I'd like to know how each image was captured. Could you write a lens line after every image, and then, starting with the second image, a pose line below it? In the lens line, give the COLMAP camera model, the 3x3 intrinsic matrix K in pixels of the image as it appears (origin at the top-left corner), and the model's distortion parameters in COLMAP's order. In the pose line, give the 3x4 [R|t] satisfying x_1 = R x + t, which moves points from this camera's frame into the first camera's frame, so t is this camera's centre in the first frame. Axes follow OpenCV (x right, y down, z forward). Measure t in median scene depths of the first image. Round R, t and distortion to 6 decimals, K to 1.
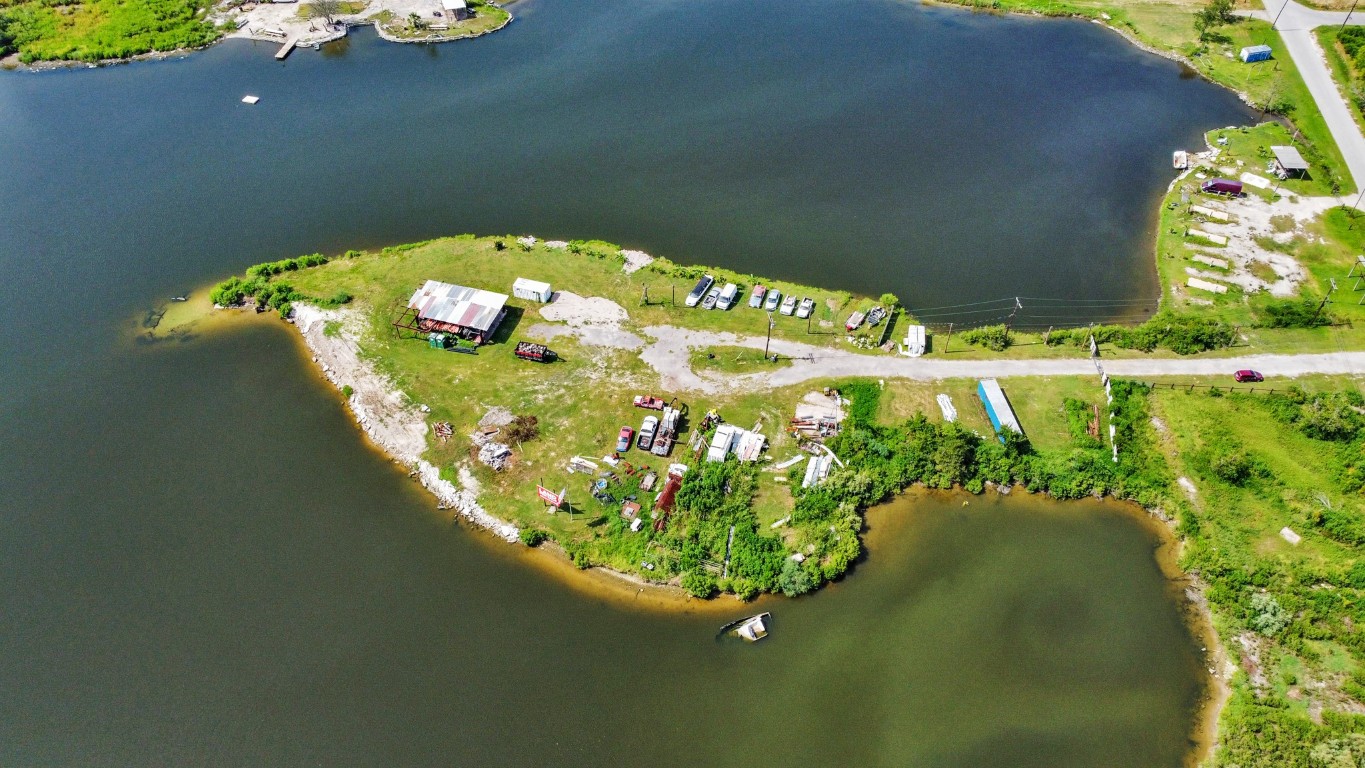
lens RADIAL K [[1035.3, 0, 679.0], [0, 1035.3, 377.4], [0, 0, 1]] dist [-0.001032, -0.004557]
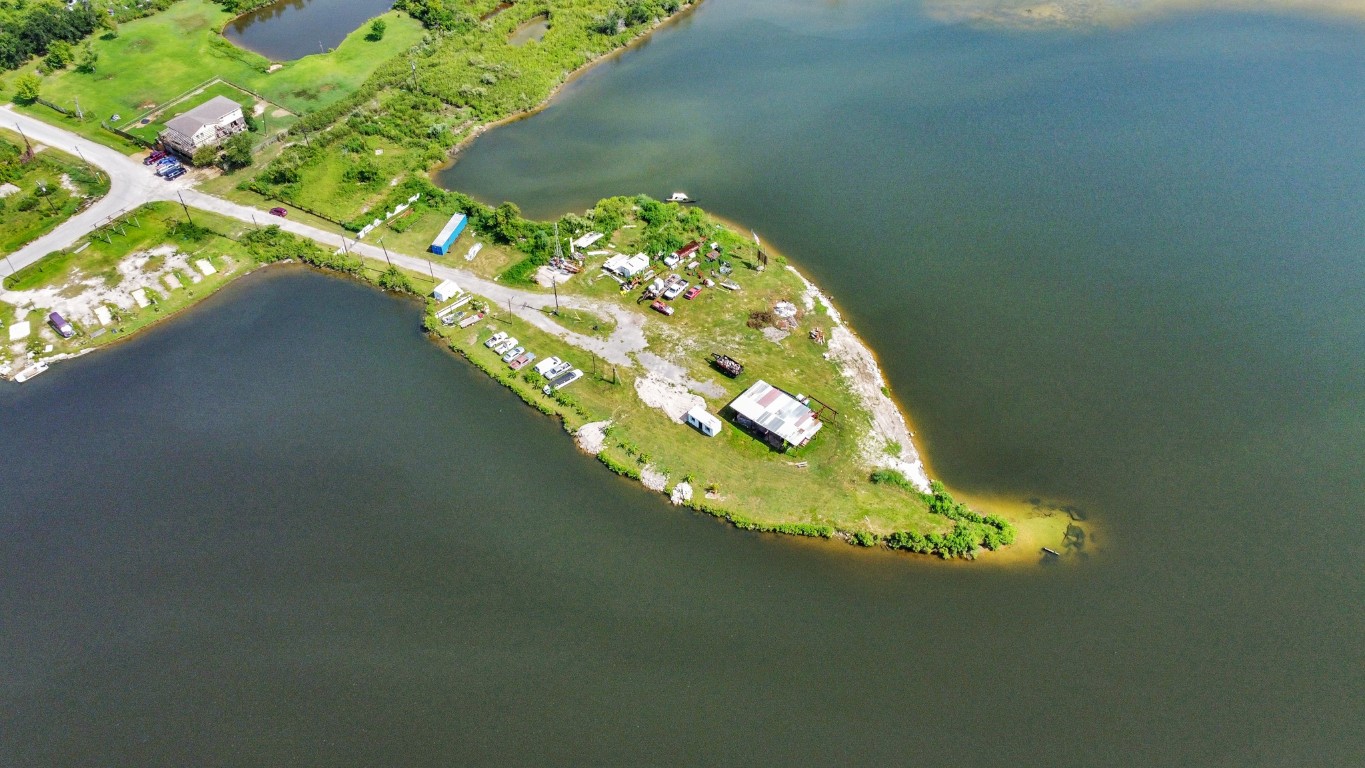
lens RADIAL K [[1035.3, 0, 679.0], [0, 1035.3, 377.4], [0, 0, 1]] dist [-0.001032, -0.004557]
pose [[-0.907710, -0.279354, 0.313089, -0.455569], [0.316437, 0.034268, 0.947994, -1.141284], [-0.275555, 0.959577, 0.057292, 0.948122]]
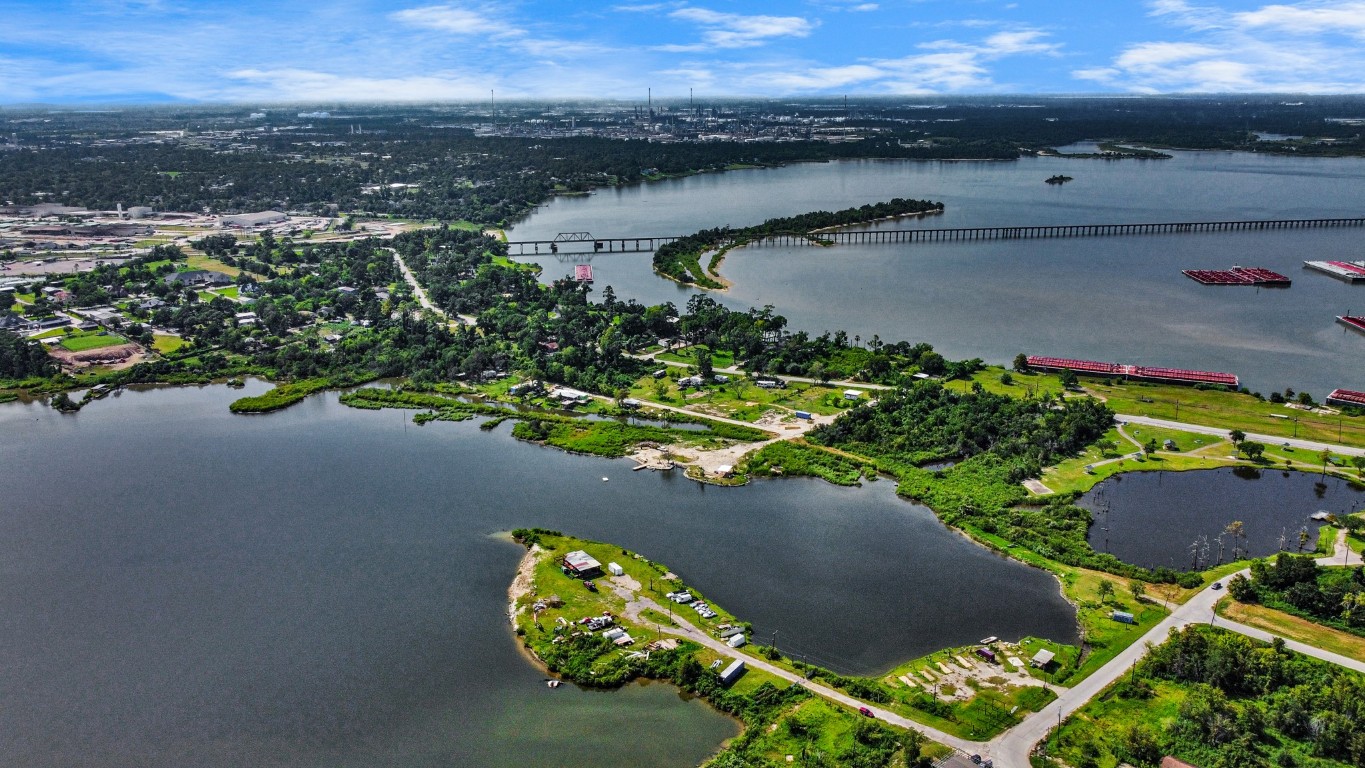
lens RADIAL K [[1035.3, 0, 679.0], [0, 1035.3, 377.4], [0, 0, 1]] dist [-0.001032, -0.004557]
pose [[0.771310, 0.176320, -0.611549, 1.240872], [-0.458259, 0.820650, -0.341367, 0.270085], [0.441678, 0.543548, 0.713776, -0.698329]]
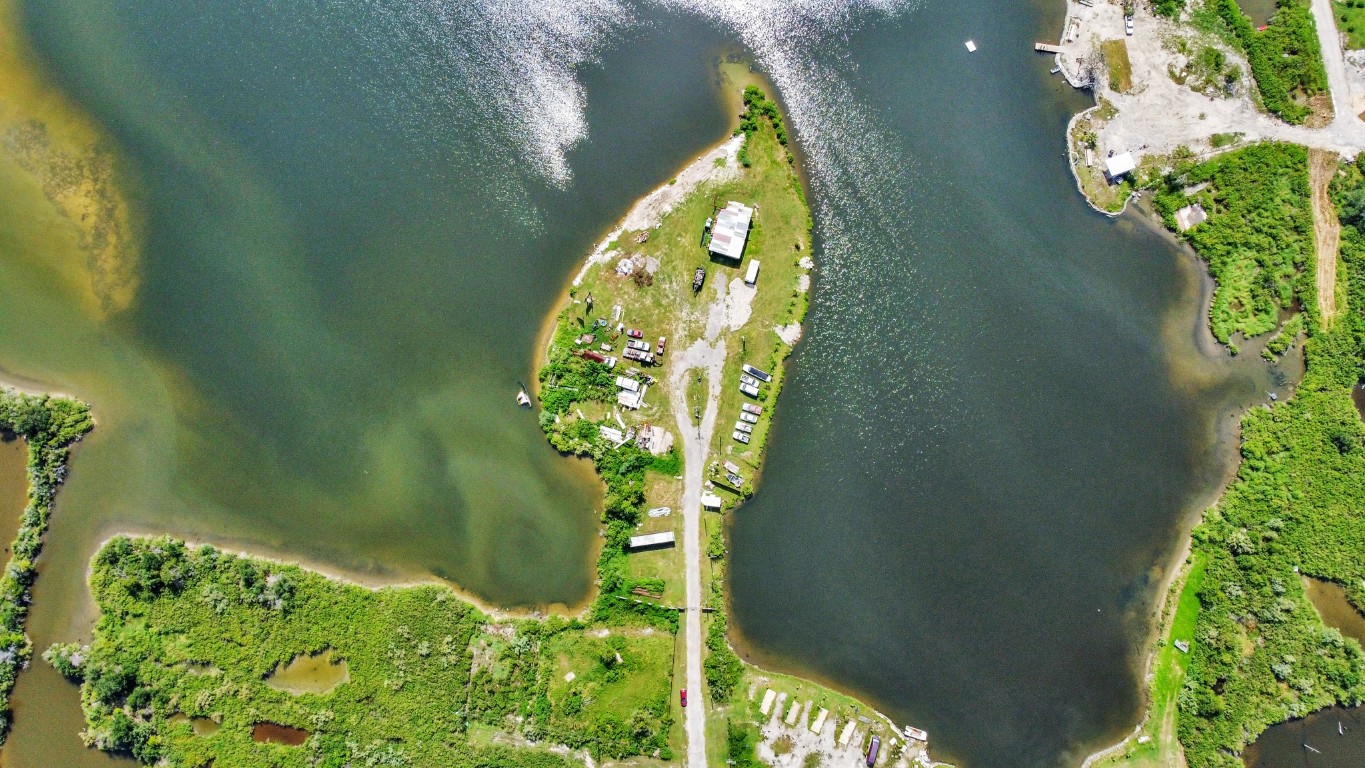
lens RADIAL K [[1035.3, 0, 679.0], [0, 1035.3, 377.4], [0, 0, 1]] dist [-0.001032, -0.004557]
pose [[0.012627, 0.987777, -0.155363, 0.288819], [-0.709448, 0.118343, 0.694750, -1.171045], [0.704644, 0.101450, 0.702271, -0.221369]]
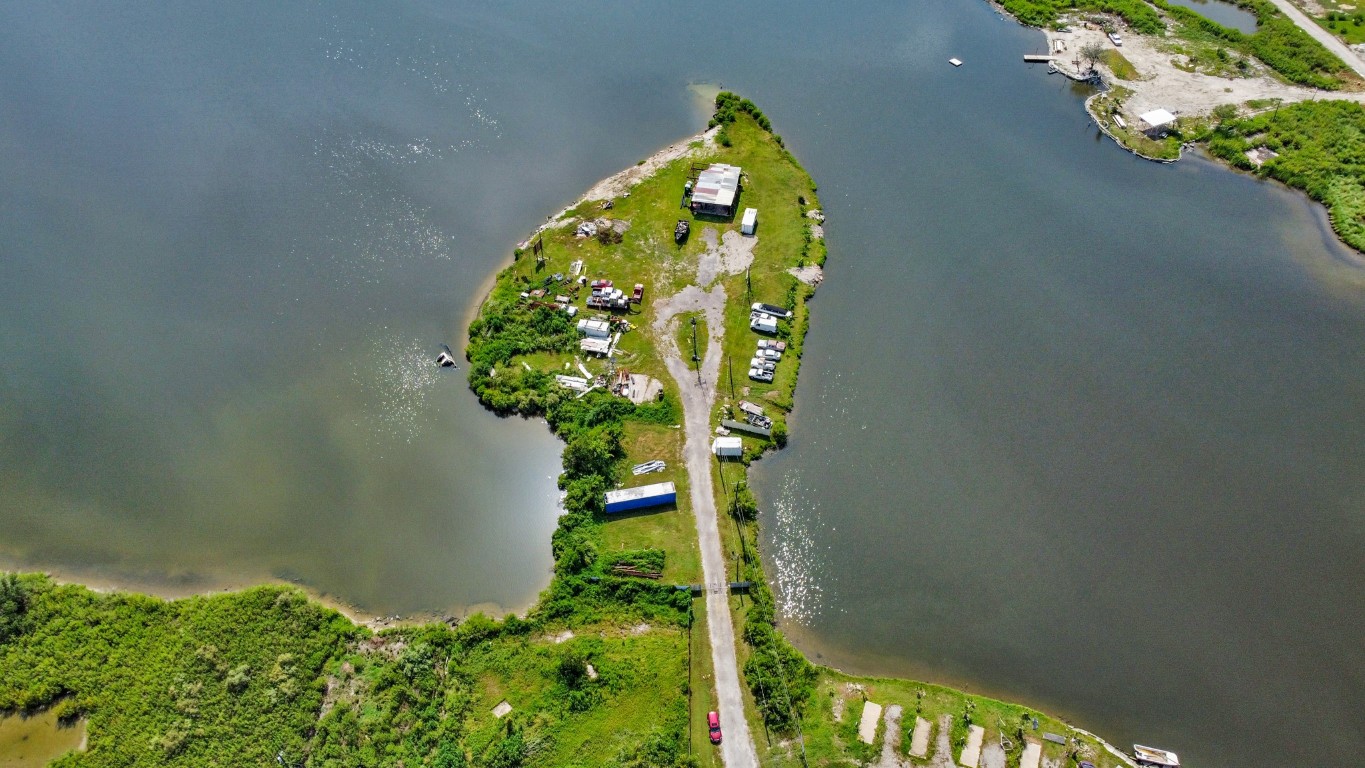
lens RADIAL K [[1035.3, 0, 679.0], [0, 1035.3, 377.4], [0, 0, 1]] dist [-0.001032, -0.004557]
pose [[0.089340, 0.716857, -0.691473, 0.916551], [-0.707677, 0.534215, 0.462393, -0.536160], [0.700865, 0.448030, 0.555030, 0.330966]]
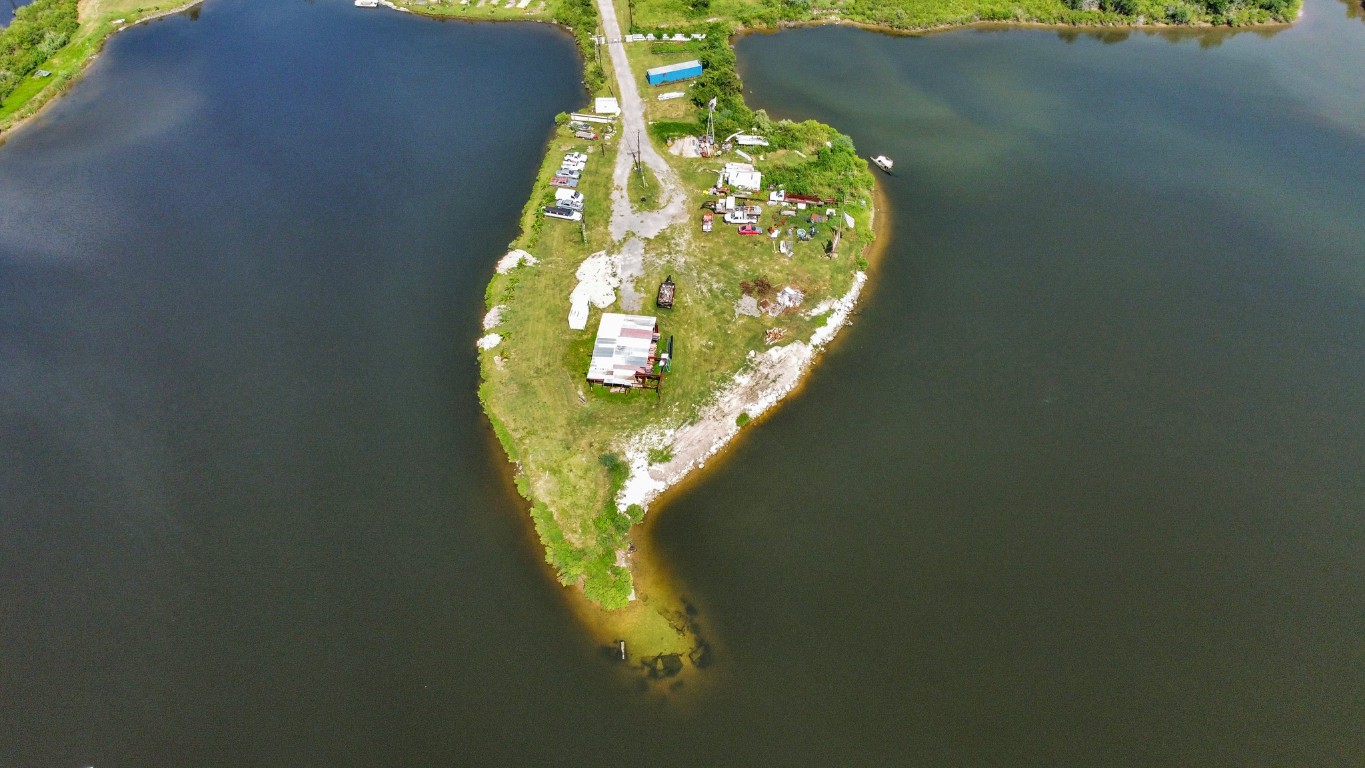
lens RADIAL K [[1035.3, 0, 679.0], [0, 1035.3, 377.4], [0, 0, 1]] dist [-0.001032, -0.004557]
pose [[-0.170910, -0.699356, 0.694039, -0.920550], [0.720863, 0.391440, 0.571954, -0.576985], [-0.671675, 0.598060, 0.437239, 0.574295]]
